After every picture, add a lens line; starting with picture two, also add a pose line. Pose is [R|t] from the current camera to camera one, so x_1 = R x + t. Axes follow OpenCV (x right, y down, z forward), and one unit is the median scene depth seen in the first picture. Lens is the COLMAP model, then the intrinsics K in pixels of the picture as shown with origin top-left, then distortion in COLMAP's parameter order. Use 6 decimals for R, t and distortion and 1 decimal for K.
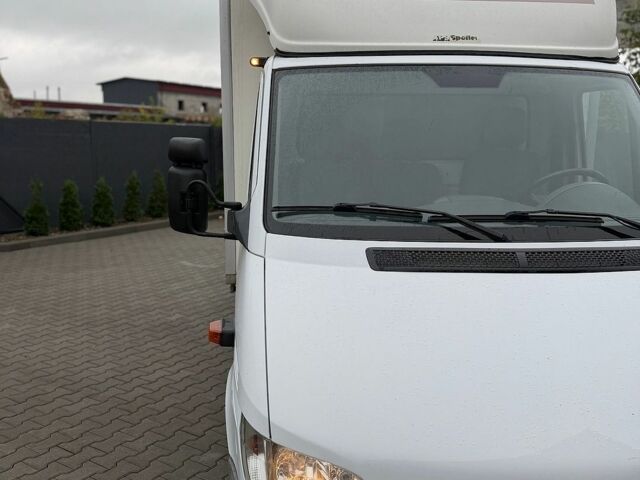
lens RADIAL K [[599.3, 0, 320.0], [0, 599.3, 240.0], [0, 0, 1]] dist [0.143661, -0.305610]
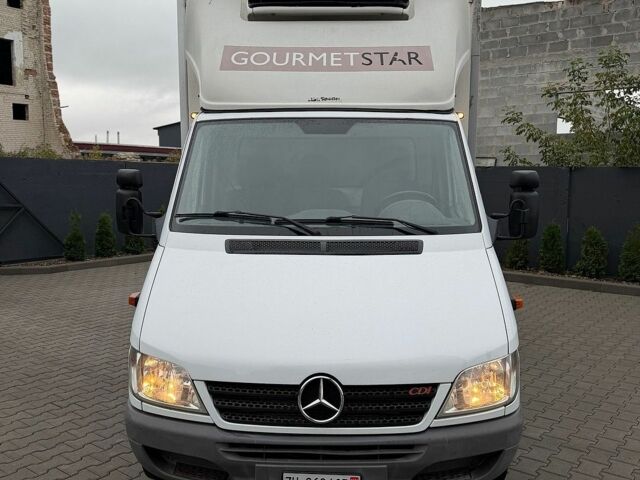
lens RADIAL K [[594.9, 0, 316.9], [0, 594.9, 238.2], [0, 0, 1]] dist [0.138927, -0.281502]
pose [[0.996356, 0.002312, -0.085258, 0.325746], [-0.007920, 0.997822, -0.065494, 0.080319], [0.084921, 0.065931, 0.994204, -0.357593]]
